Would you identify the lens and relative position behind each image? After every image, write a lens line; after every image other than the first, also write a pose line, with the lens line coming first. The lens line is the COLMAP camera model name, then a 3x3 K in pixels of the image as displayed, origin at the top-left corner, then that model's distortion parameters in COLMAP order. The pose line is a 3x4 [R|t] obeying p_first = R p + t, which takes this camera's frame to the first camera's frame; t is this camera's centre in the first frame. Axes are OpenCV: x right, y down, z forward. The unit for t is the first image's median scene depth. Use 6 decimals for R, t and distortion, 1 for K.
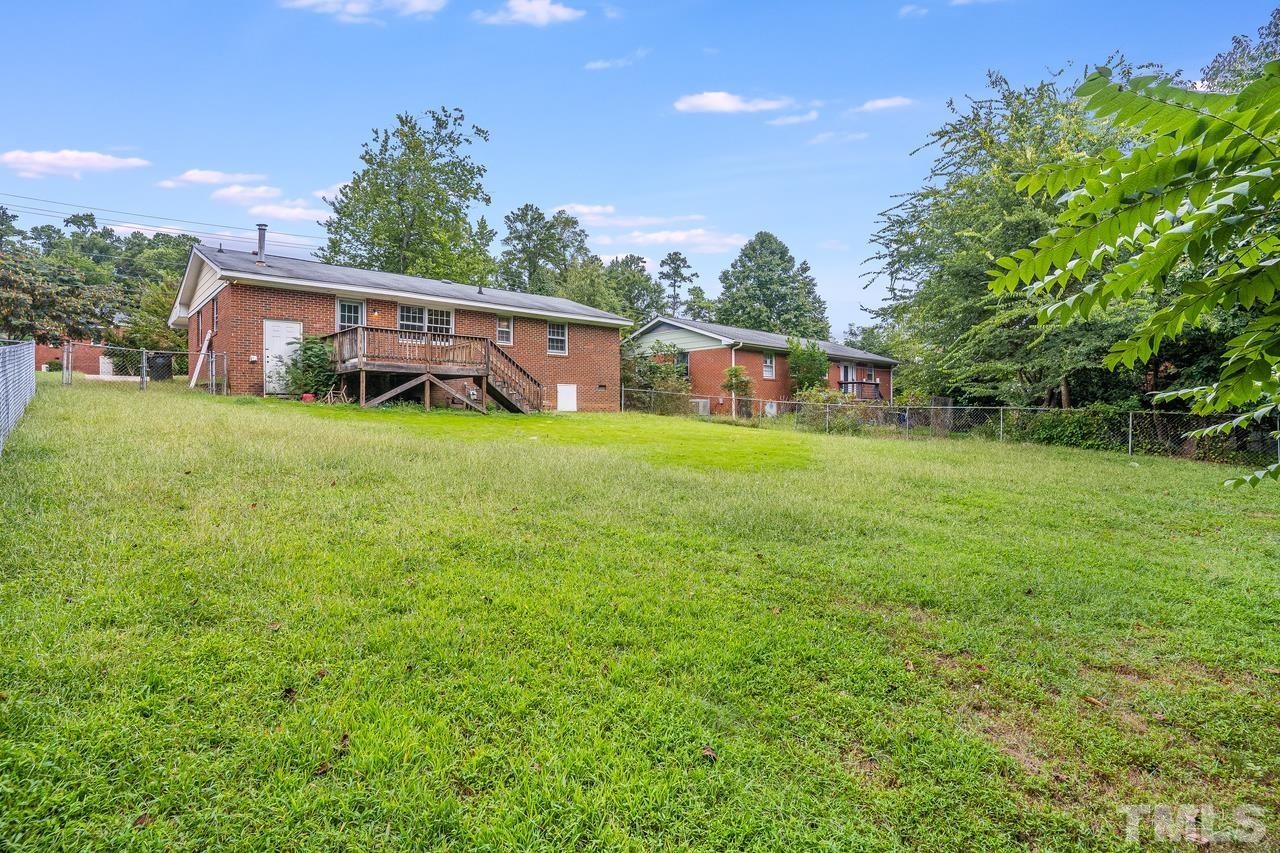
lens RADIAL K [[614.4, 0, 637.0], [0, 614.4, 431.7], [0, 0, 1]] dist [0.004020, 0.000083]
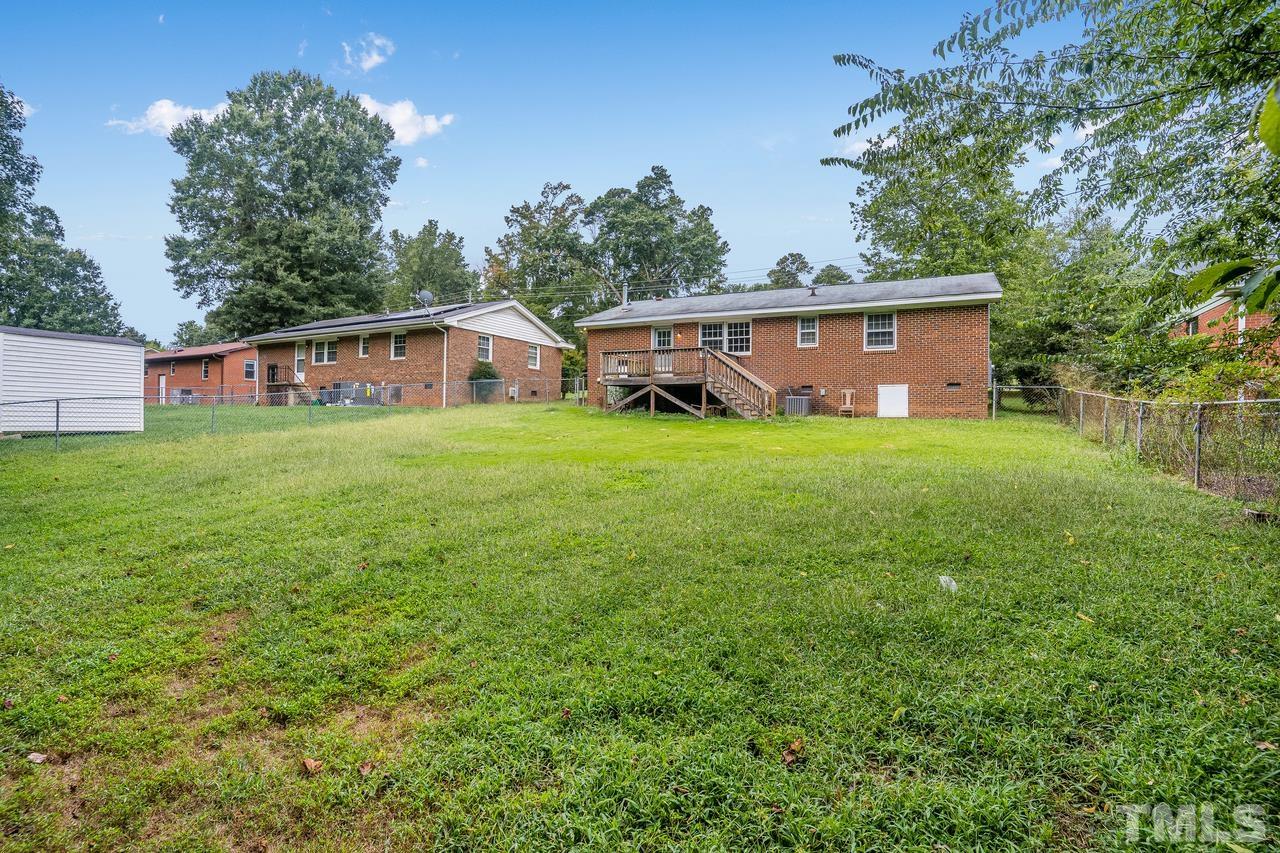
lens RADIAL K [[614.4, 0, 637.0], [0, 614.4, 431.7], [0, 0, 1]] dist [0.004020, 0.000083]
pose [[0.449587, 0.007406, -0.893206, 0.557662], [-0.030768, 0.999501, -0.007200, 0.002748], [0.892706, 0.030719, 0.449591, 0.385233]]
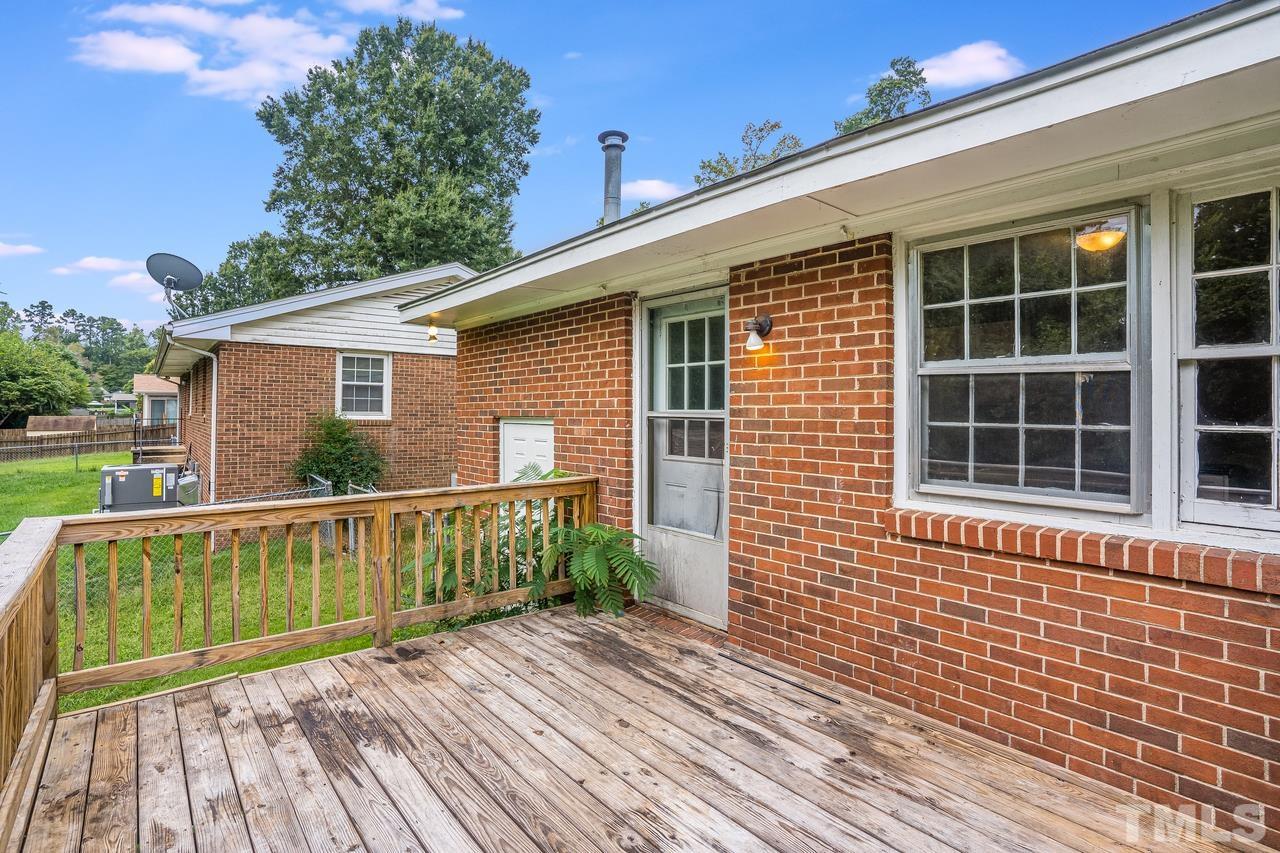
lens RADIAL K [[614.4, 0, 637.0], [0, 614.4, 431.7], [0, 0, 1]] dist [0.004020, 0.000083]
pose [[0.066377, 0.029847, -0.997348, -0.234039], [-0.023586, 0.999320, 0.028336, -0.161648], [0.997516, 0.021642, 0.067036, 0.902929]]
